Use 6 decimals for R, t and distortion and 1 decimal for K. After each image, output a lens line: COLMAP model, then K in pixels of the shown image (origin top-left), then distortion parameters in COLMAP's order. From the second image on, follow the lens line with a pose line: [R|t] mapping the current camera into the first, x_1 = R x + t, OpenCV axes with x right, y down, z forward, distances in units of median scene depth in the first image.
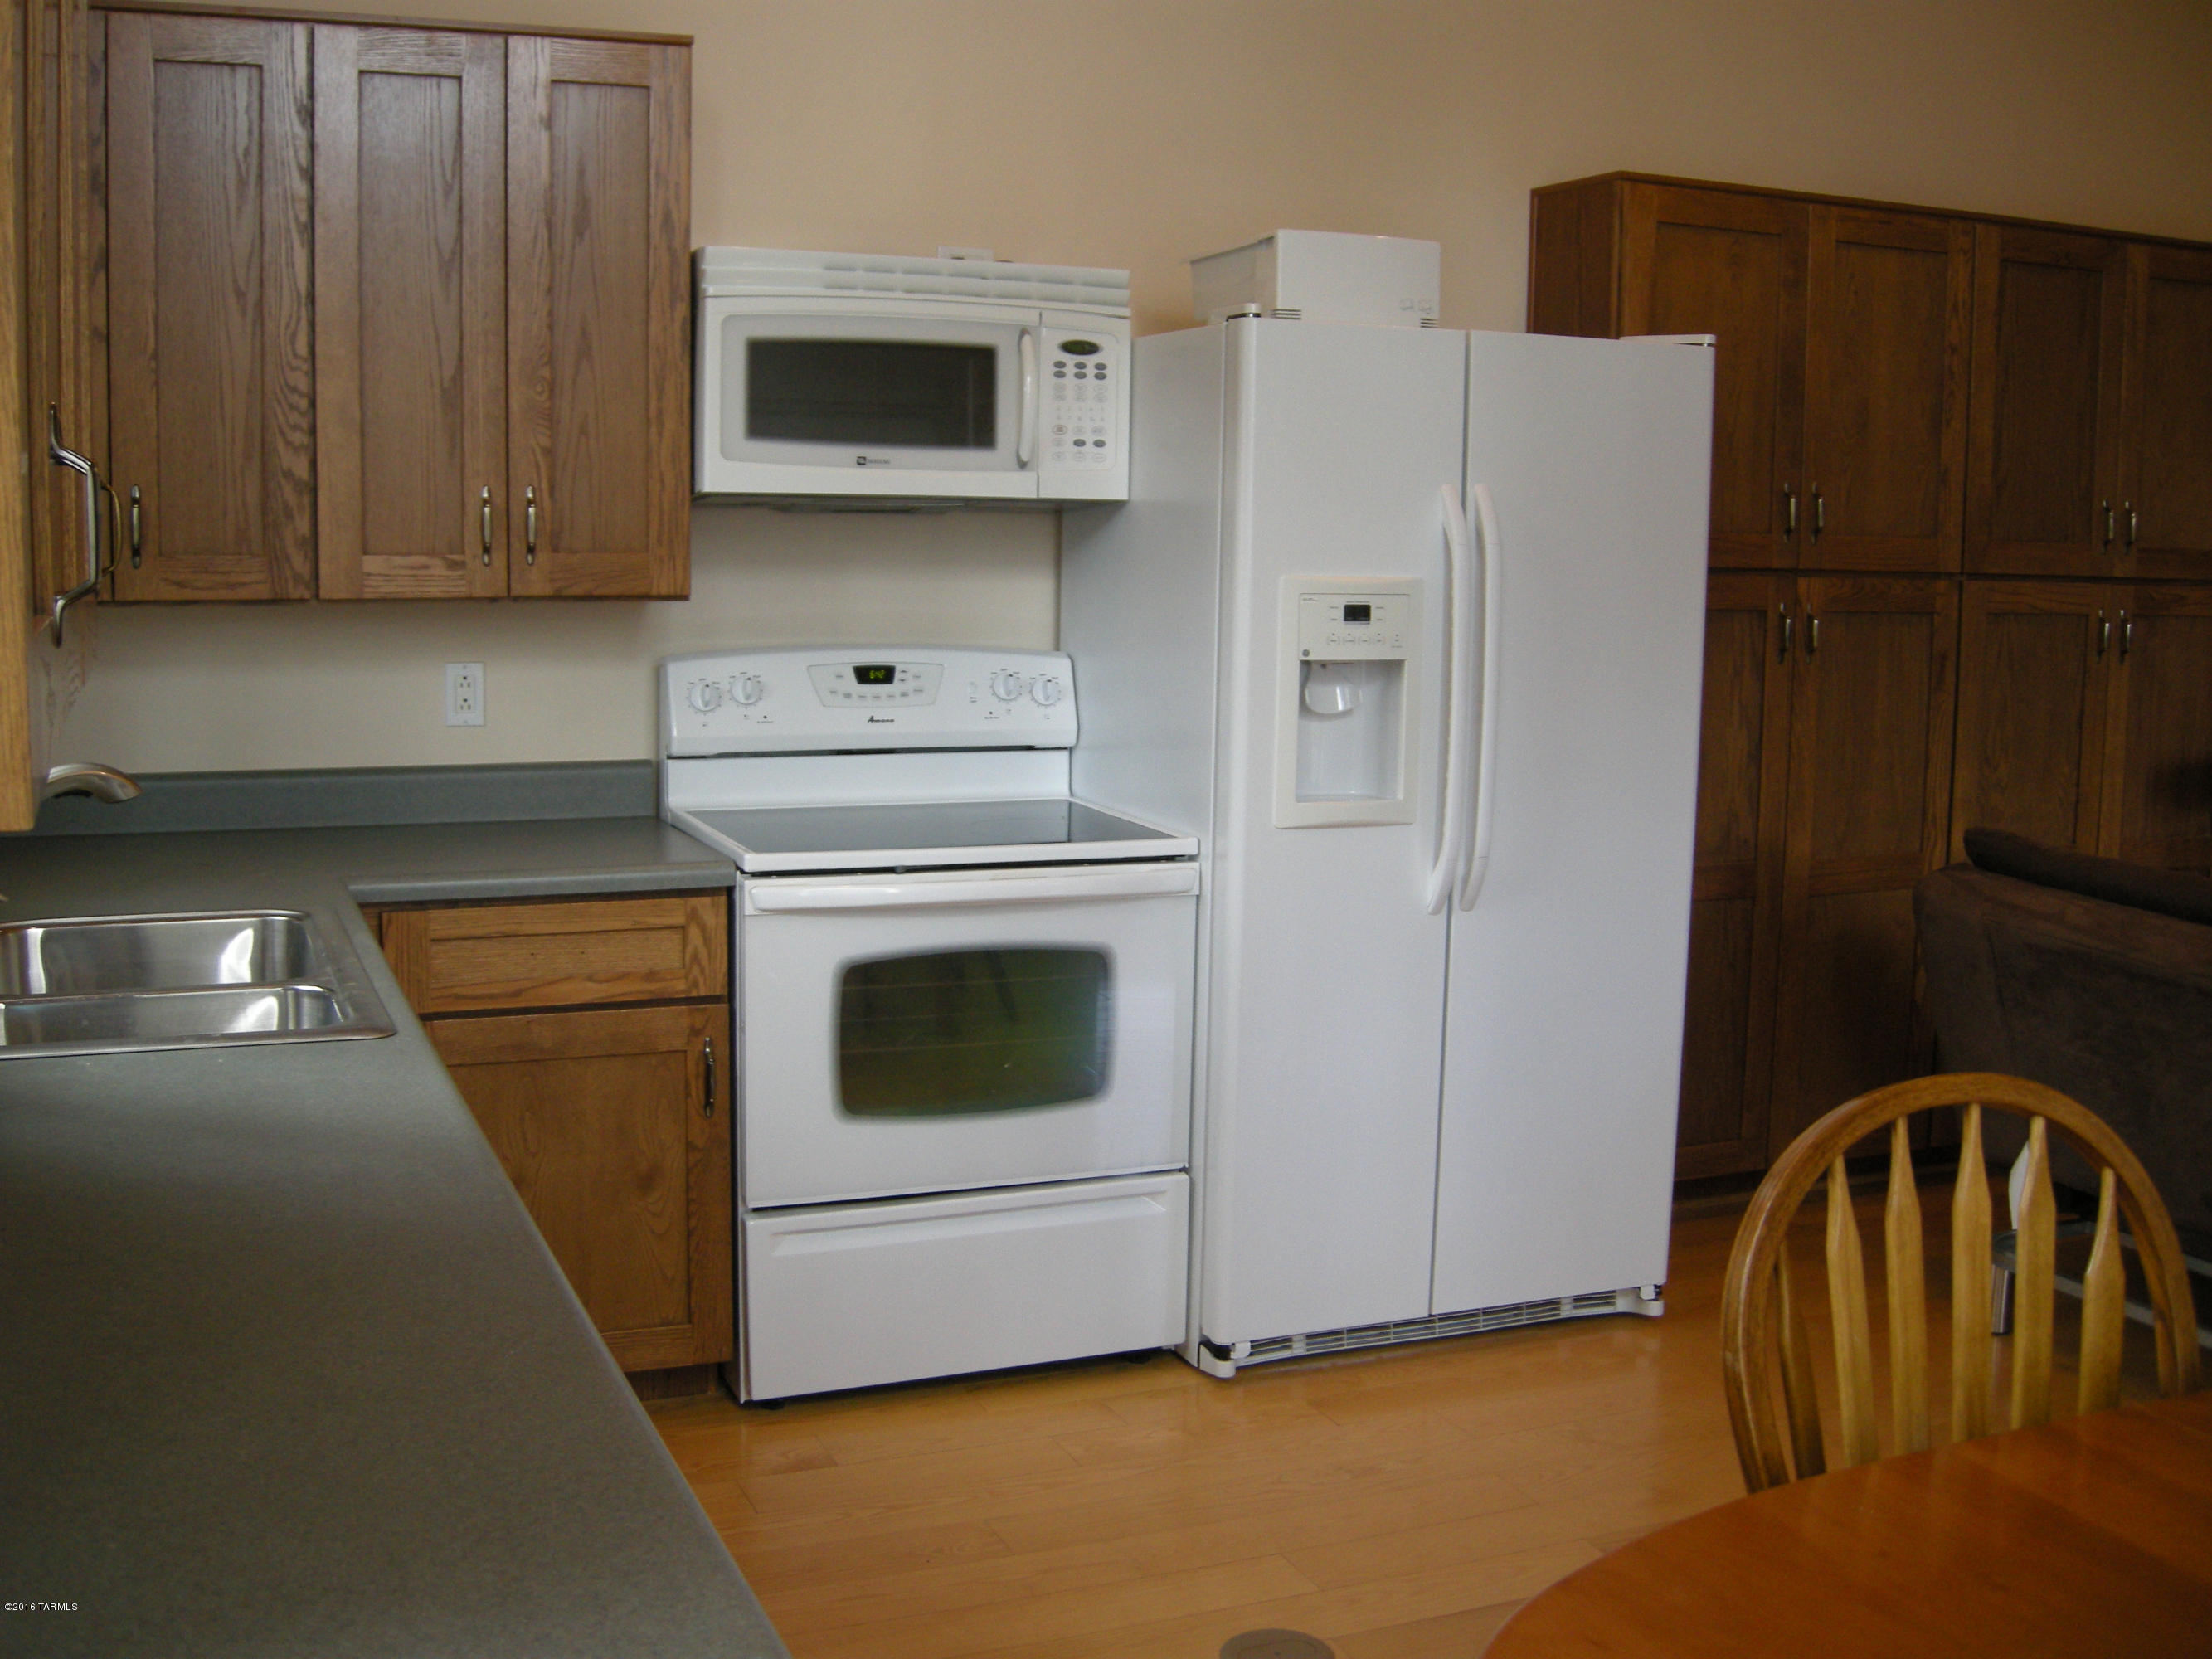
lens RADIAL K [[2300.5, 0, 1090.0], [0, 2300.5, 830.3], [0, 0, 1]] dist [-0.174559, 0.087540]
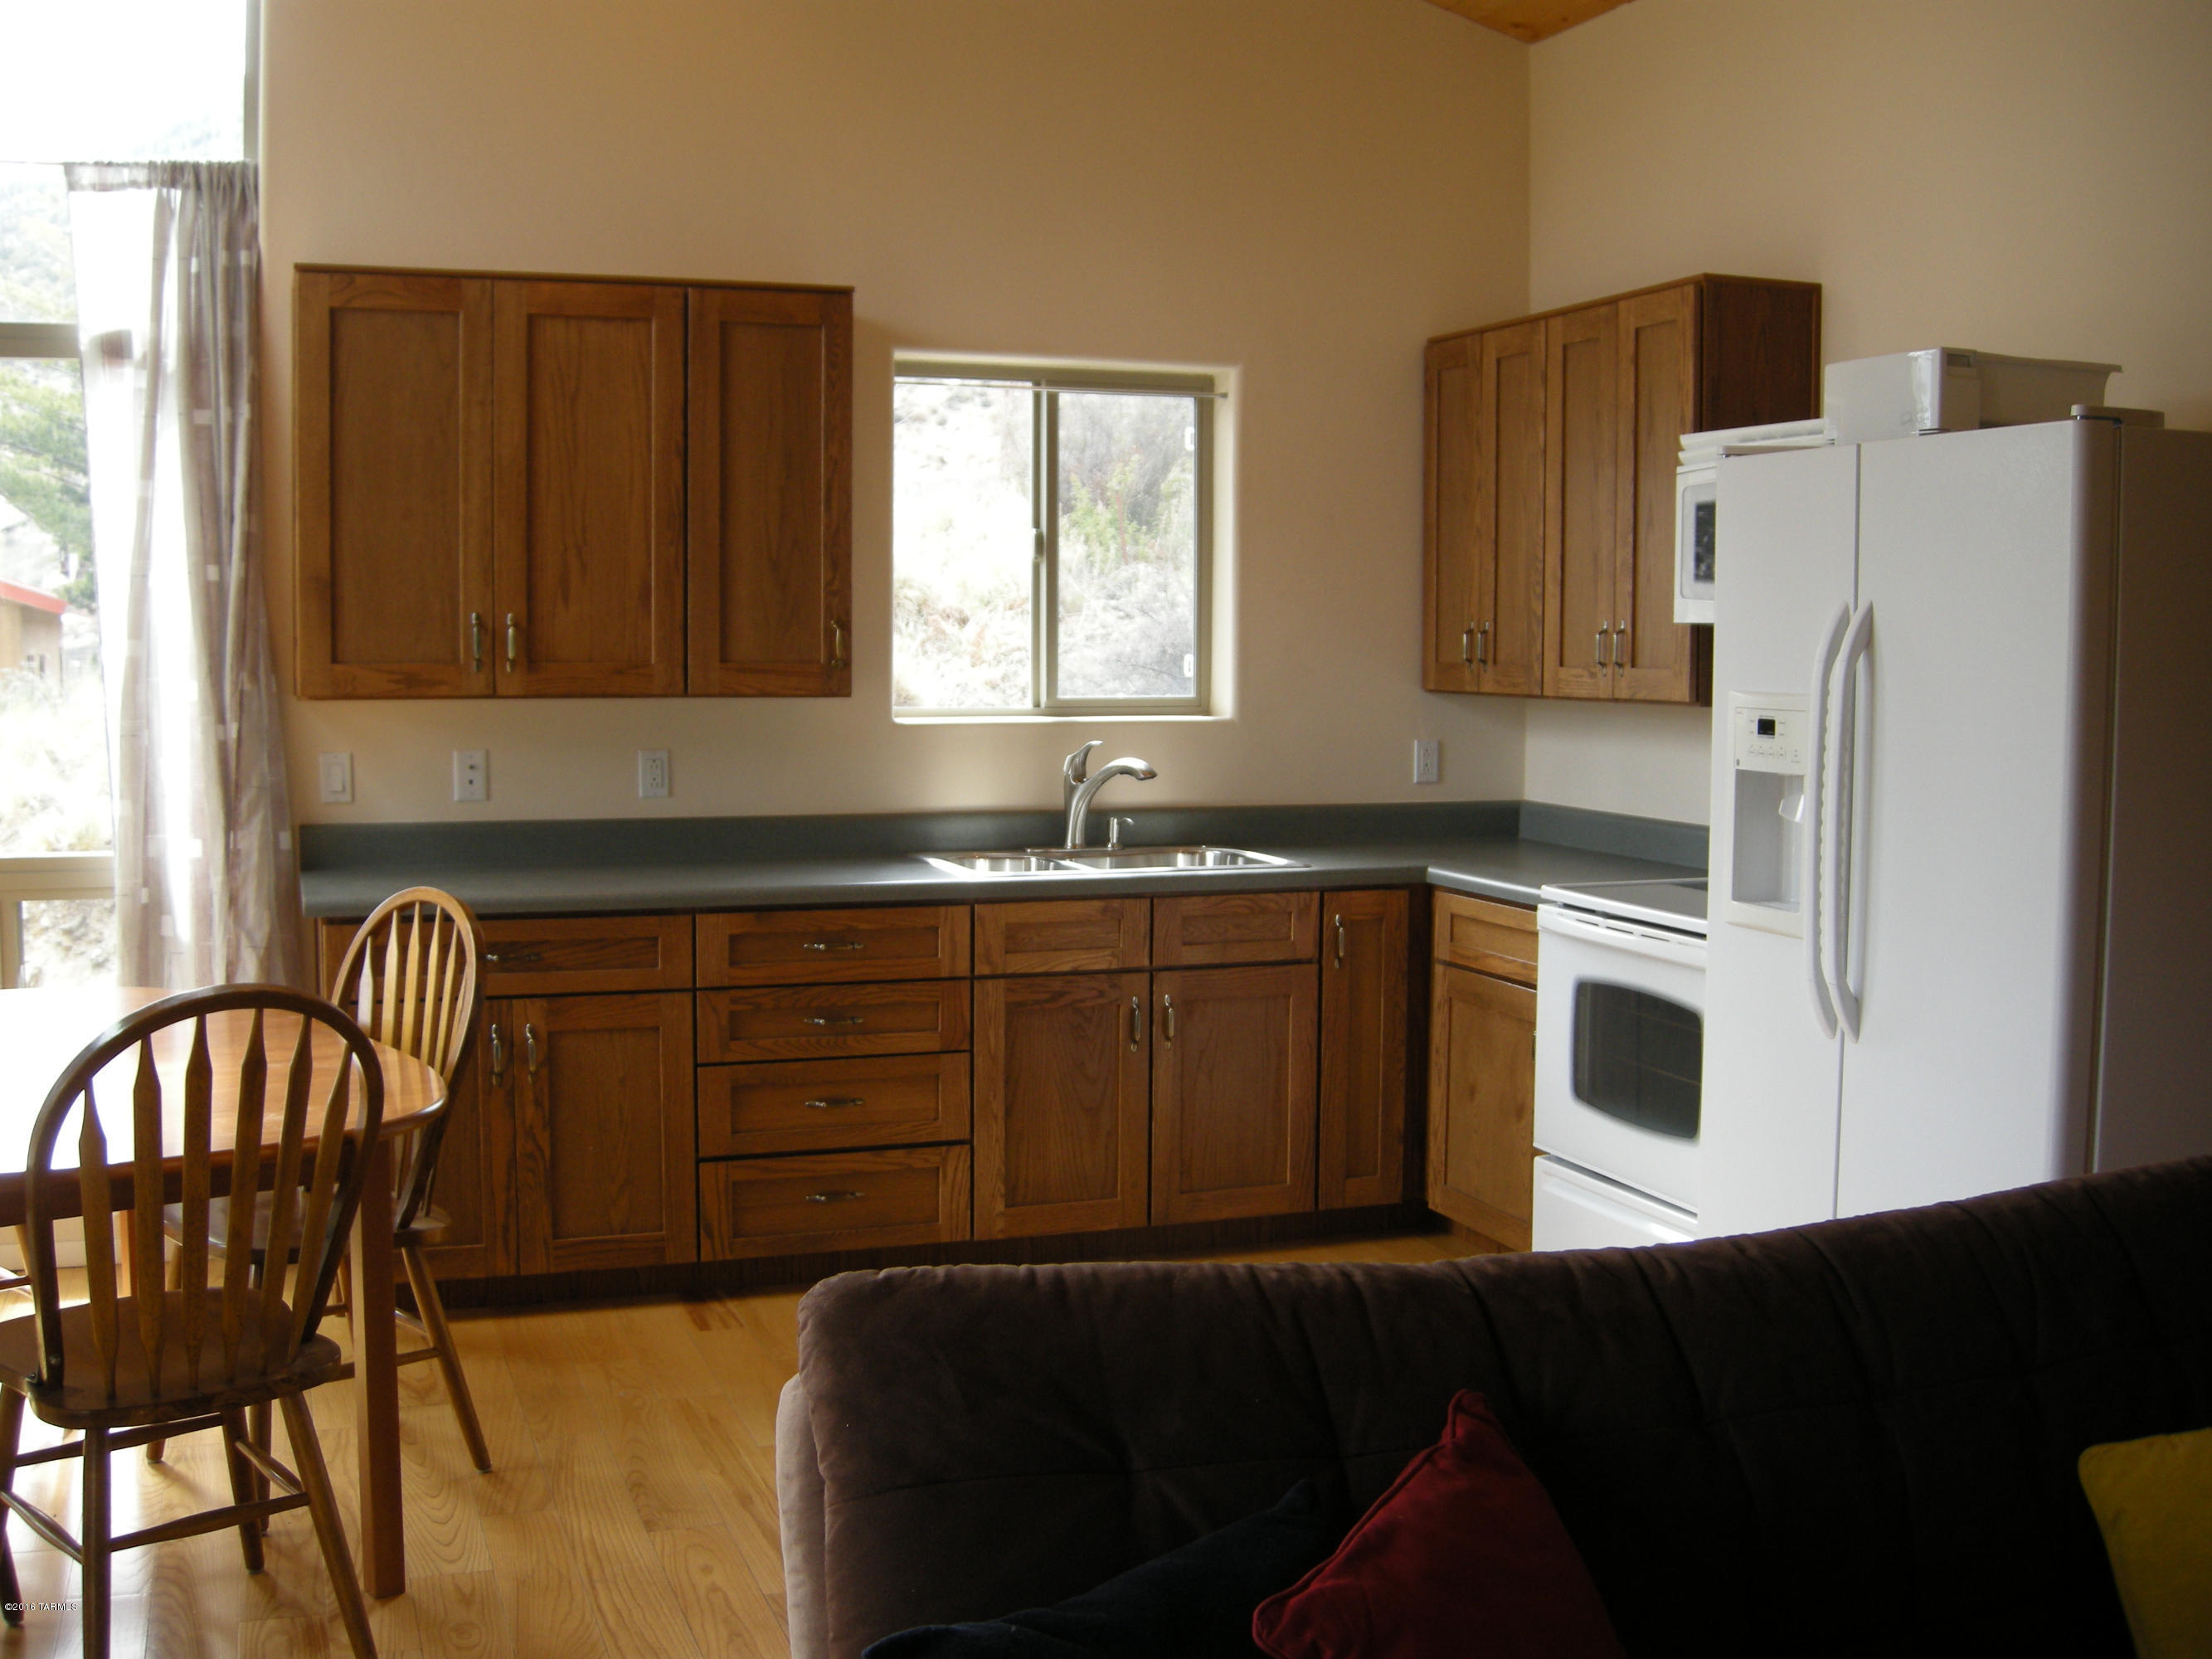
lens RADIAL K [[2300.5, 0, 1090.0], [0, 2300.5, 830.3], [0, 0, 1]] dist [-0.174559, 0.087540]
pose [[-0.046432, 0.069571, -0.996496, 1.043447], [-0.135581, 0.987902, 0.075289, -0.075419], [0.989678, 0.138601, -0.036438, 0.661823]]
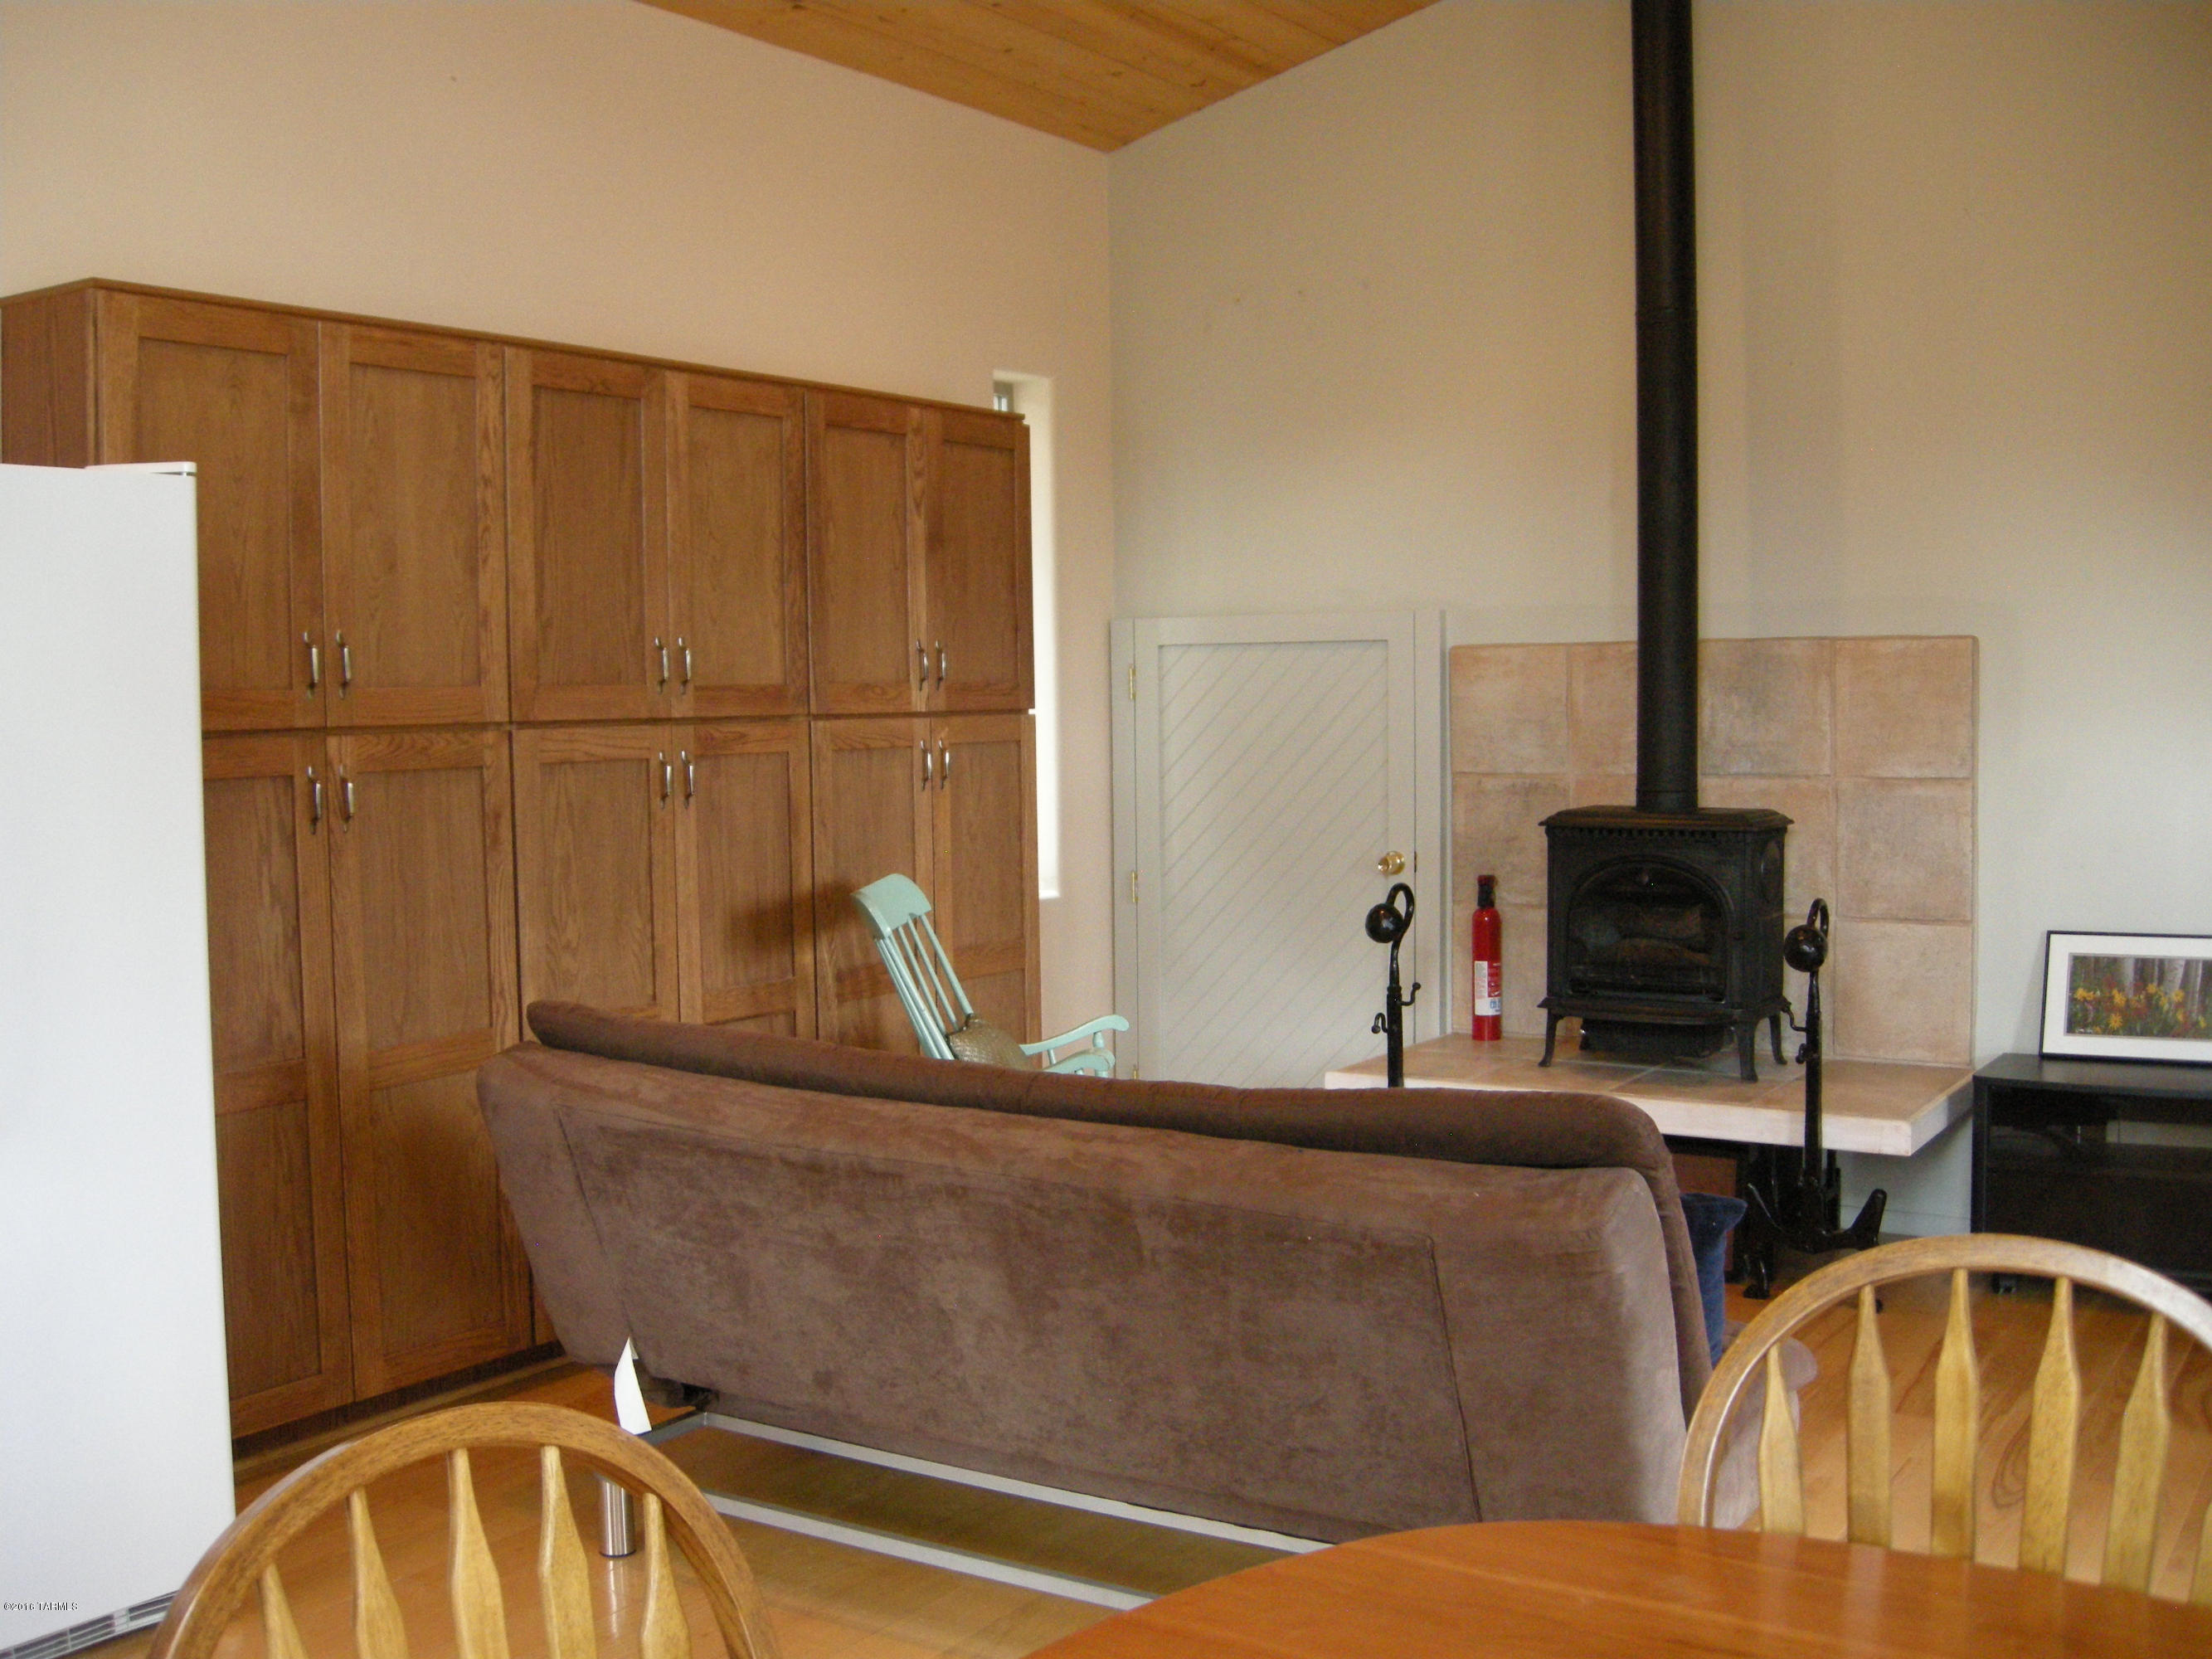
lens RADIAL K [[2300.5, 0, 1090.0], [0, 2300.5, 830.3], [0, 0, 1]] dist [-0.174559, 0.087540]
pose [[0.828535, -0.058269, 0.556897, 0.072973], [0.094714, 0.994823, -0.036824, -0.015567], [-0.551868, 0.083256, 0.829765, 0.108970]]
